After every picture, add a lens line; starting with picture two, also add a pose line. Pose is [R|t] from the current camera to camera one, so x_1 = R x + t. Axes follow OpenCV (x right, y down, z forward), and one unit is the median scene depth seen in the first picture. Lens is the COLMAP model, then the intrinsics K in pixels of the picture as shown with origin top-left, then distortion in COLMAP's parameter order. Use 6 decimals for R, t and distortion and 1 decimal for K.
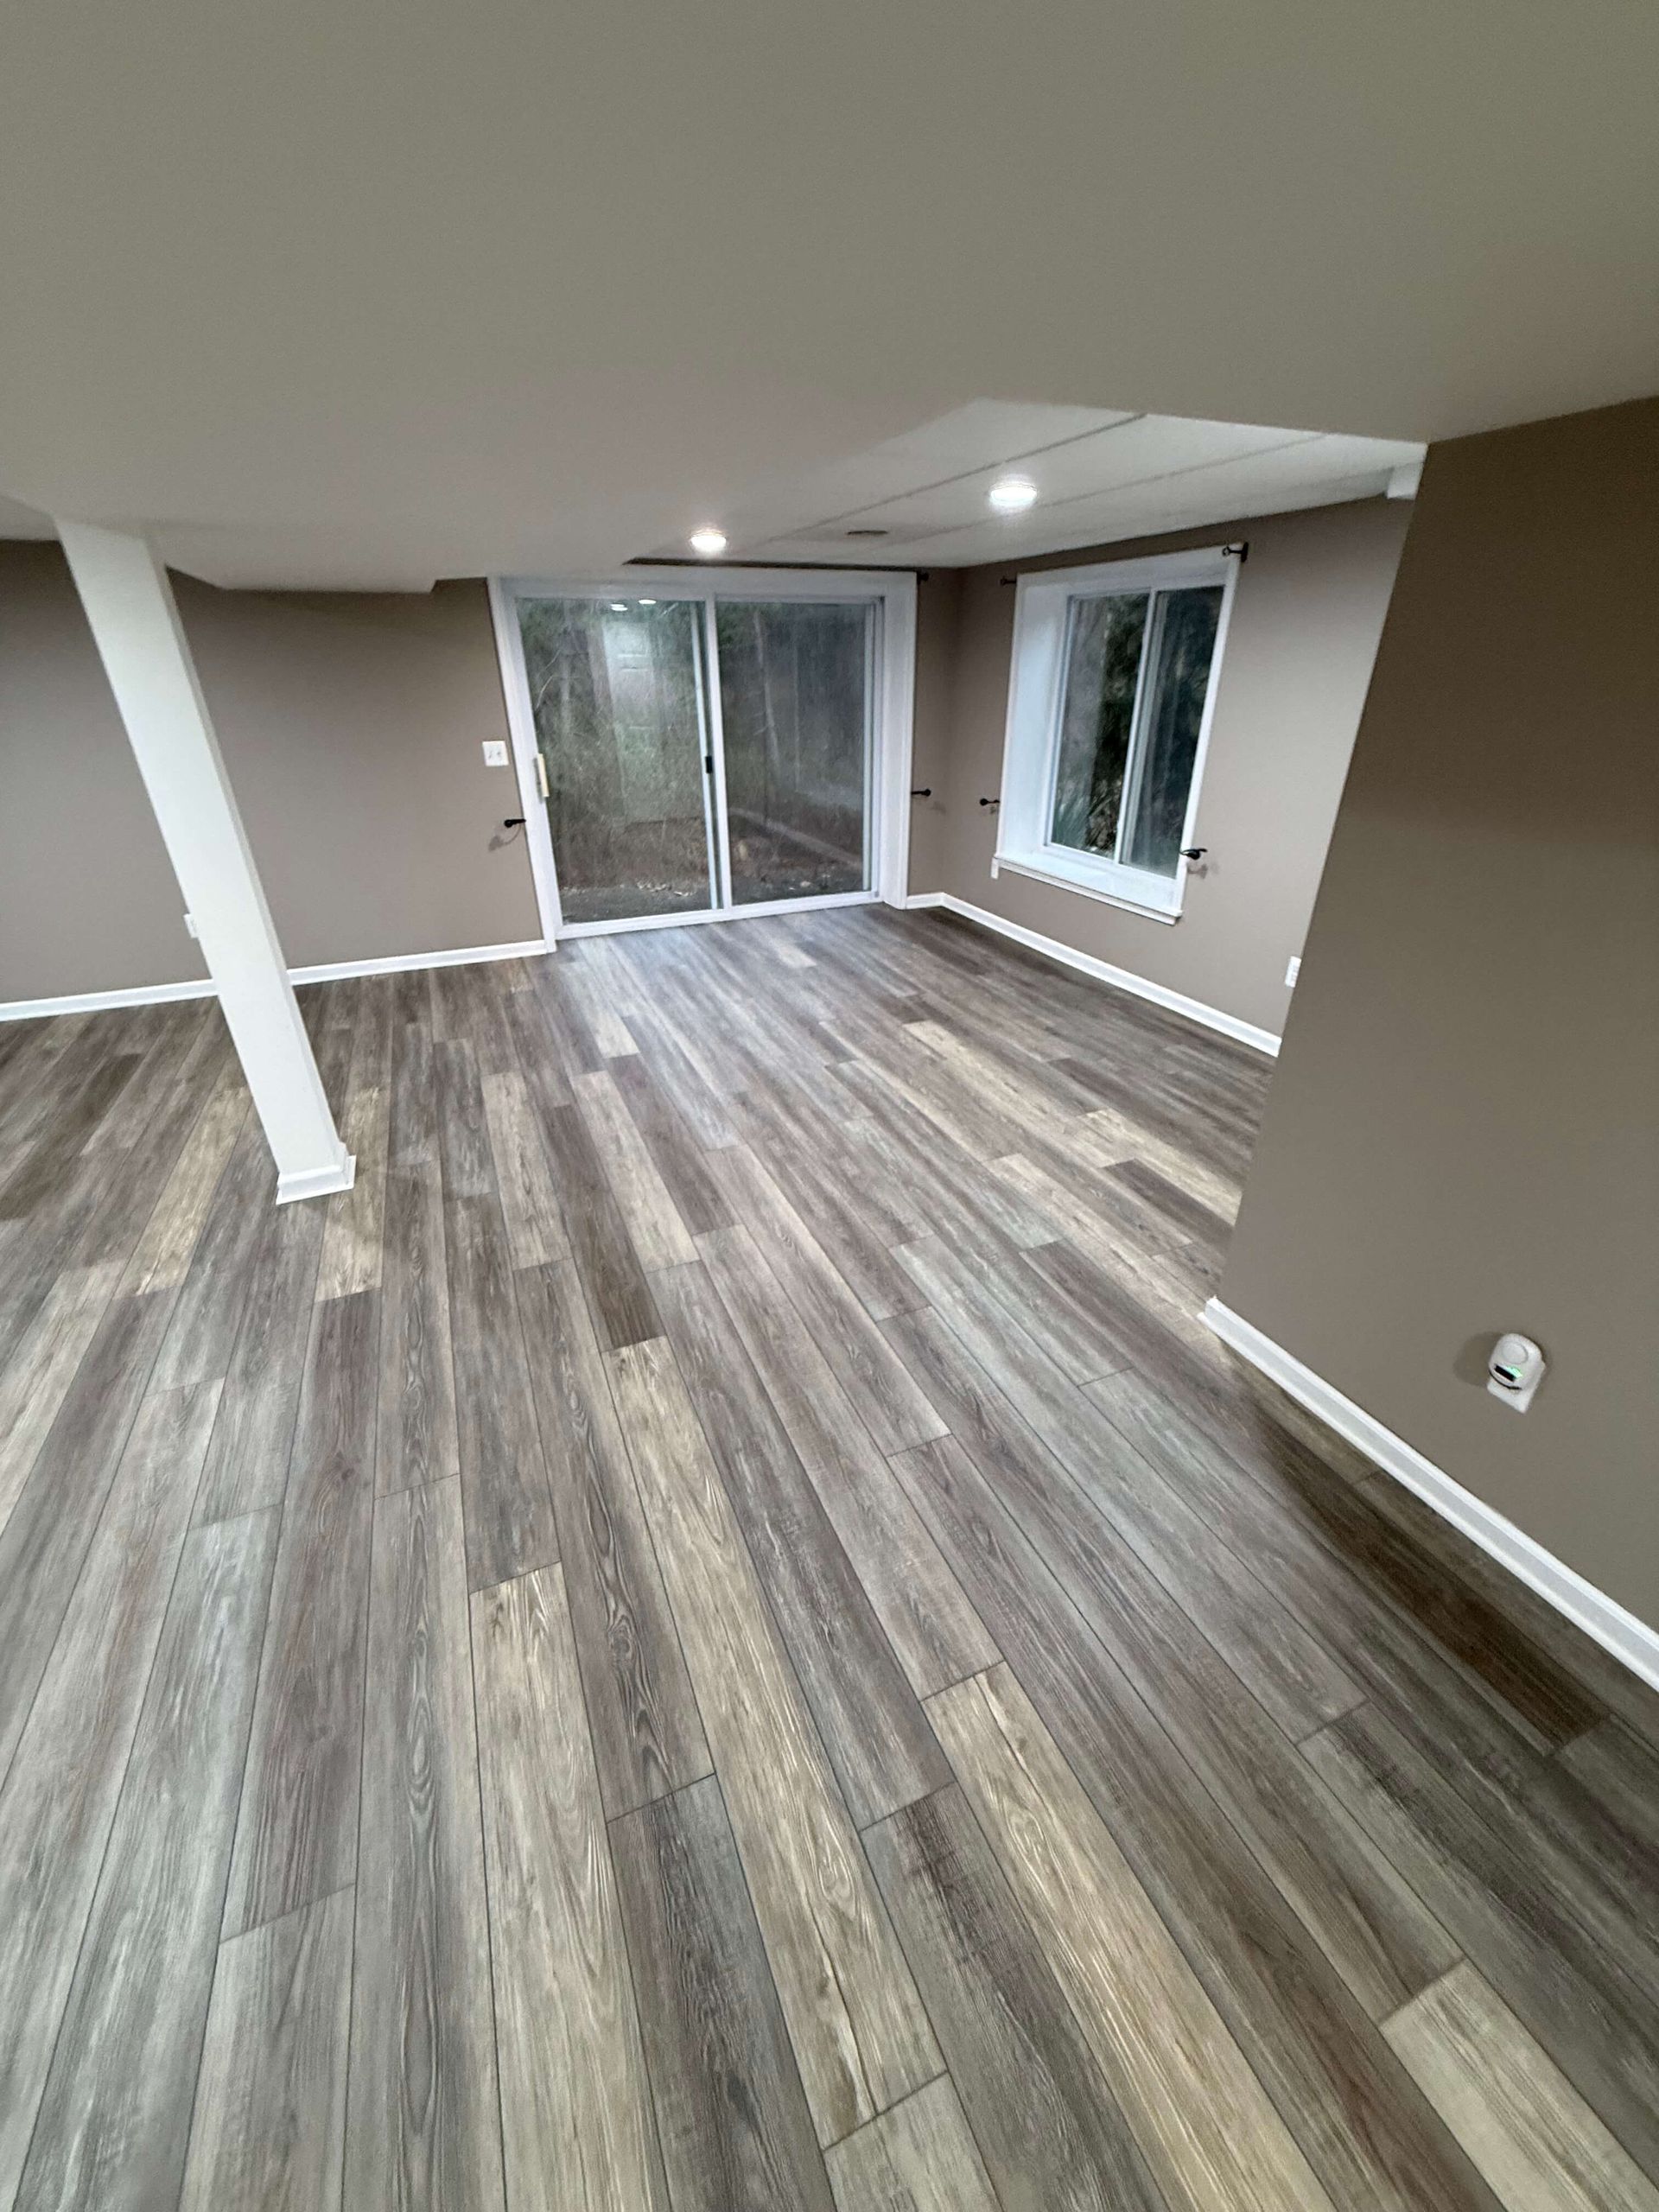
lens RADIAL K [[875.7, 0, 833.6], [0, 875.7, 1115.6], [0, 0, 1]] dist [0.000784, 0.000203]
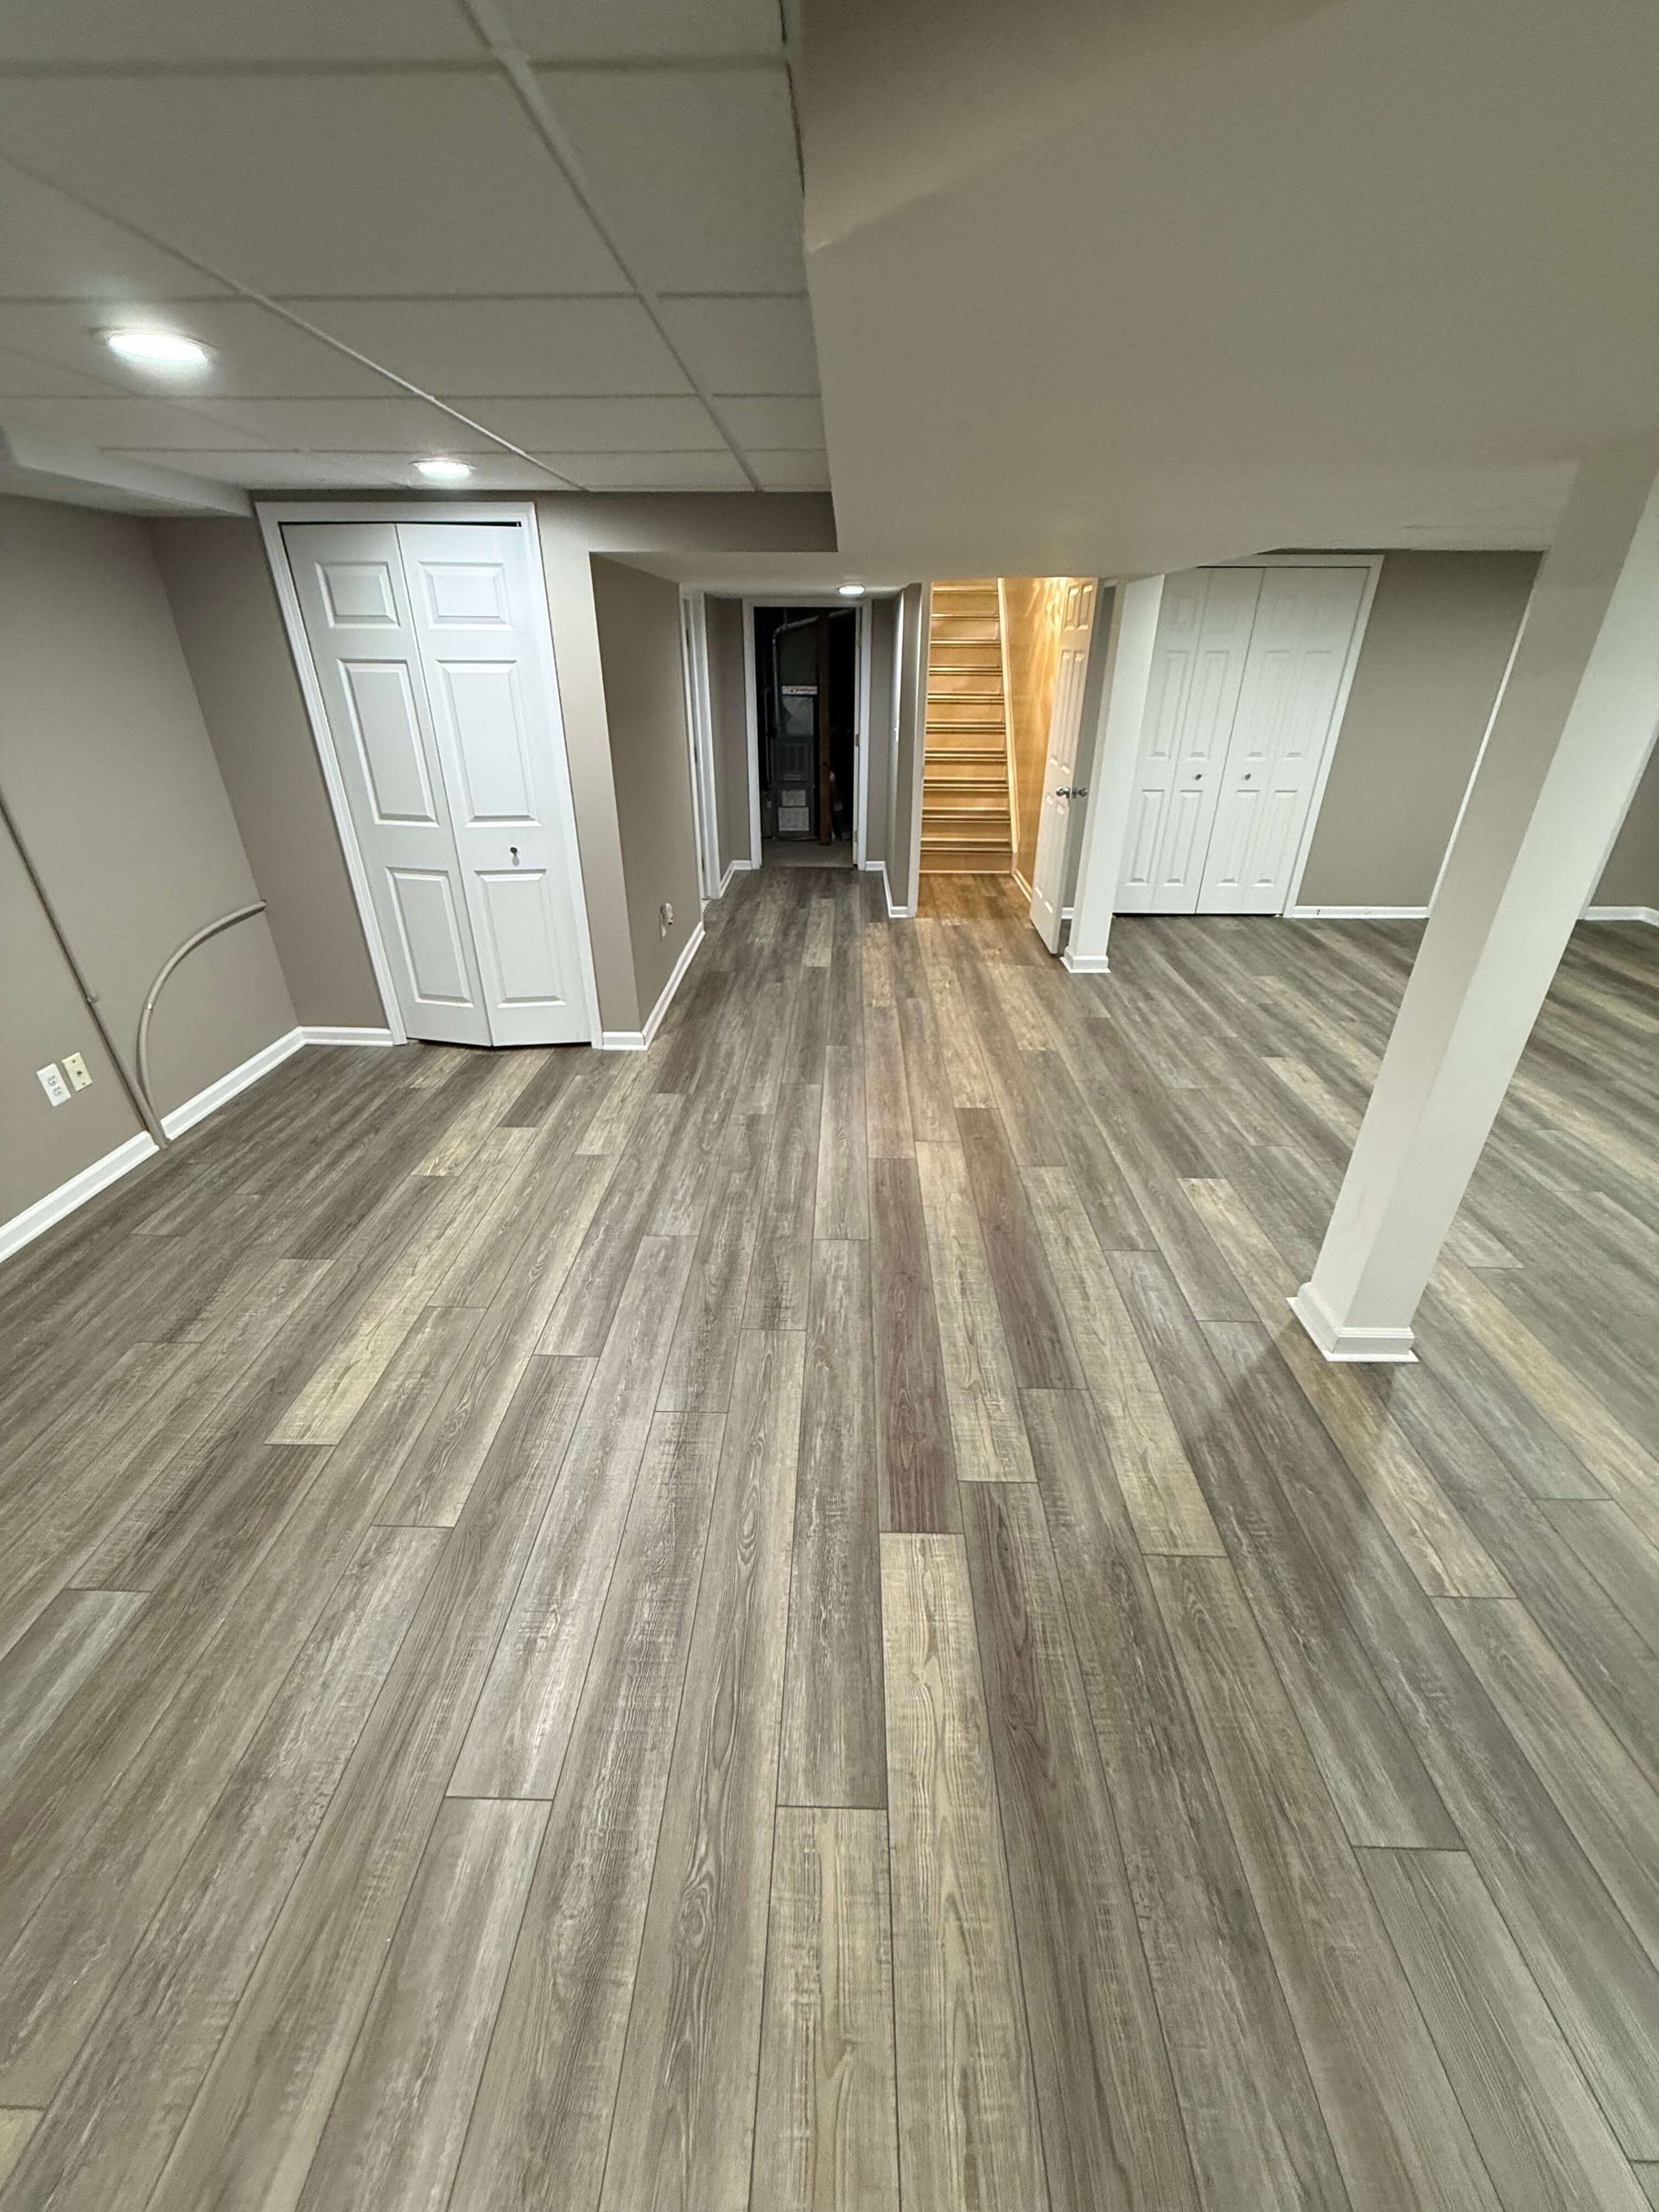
lens RADIAL K [[875.7, 0, 833.6], [0, 875.7, 1115.6], [0, 0, 1]] dist [0.000784, 0.000203]
pose [[-0.910472, -0.187283, 0.368736, -0.415720], [0.198183, 0.584980, 0.786462, -0.711285], [-0.362995, 0.789128, -0.495491, 1.362756]]
